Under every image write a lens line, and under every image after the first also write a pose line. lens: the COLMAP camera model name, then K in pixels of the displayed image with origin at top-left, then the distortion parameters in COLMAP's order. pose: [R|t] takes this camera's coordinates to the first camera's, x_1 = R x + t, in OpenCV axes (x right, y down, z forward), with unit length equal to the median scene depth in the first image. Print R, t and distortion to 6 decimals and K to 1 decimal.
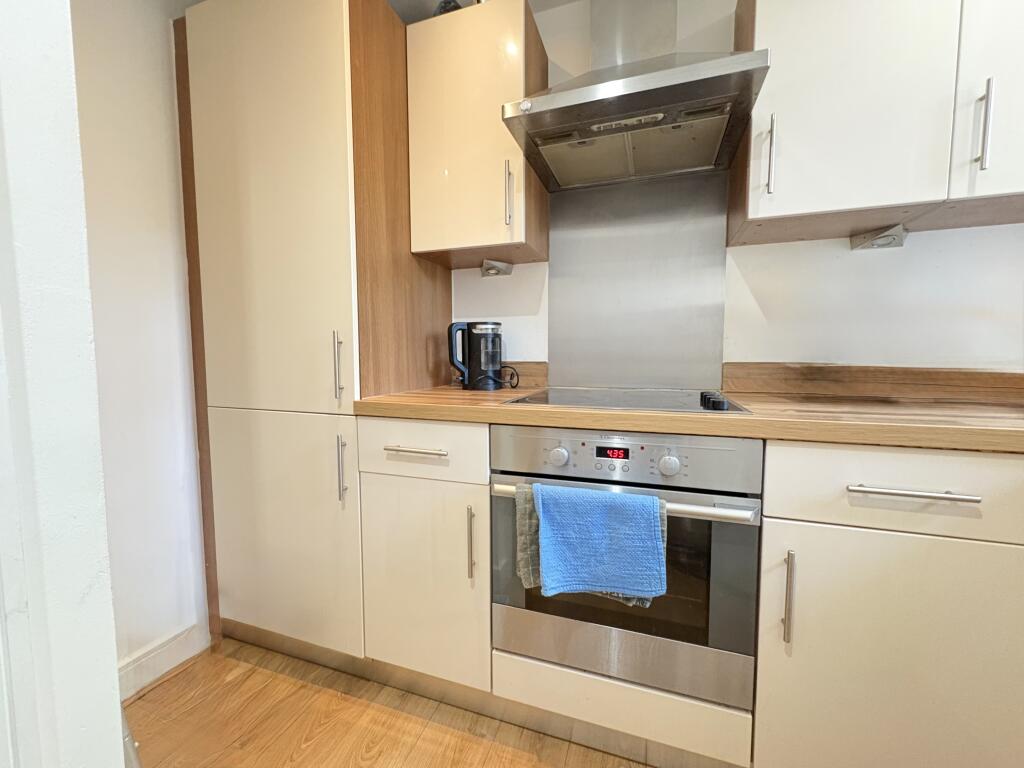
lens RADIAL K [[409.5, 0, 512.0], [0, 409.5, 384.0], [0, 0, 1]] dist [0.000408, 0.000124]
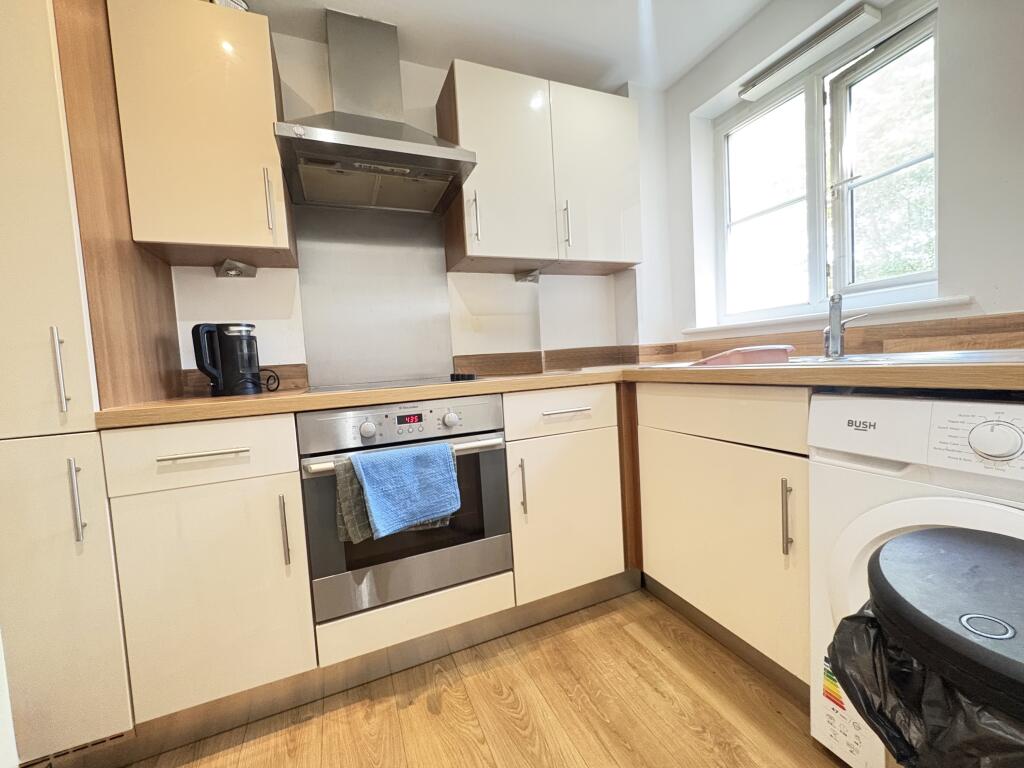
lens RADIAL K [[411.4, 0, 512.0], [0, 411.4, 384.0], [0, 0, 1]] dist [-0.002104, -0.000094]
pose [[0.740314, -0.079273, 0.667571, -0.316355], [0.108043, 0.994145, -0.001763, 0.077422], [-0.663523, 0.073432, 0.744544, -0.171529]]
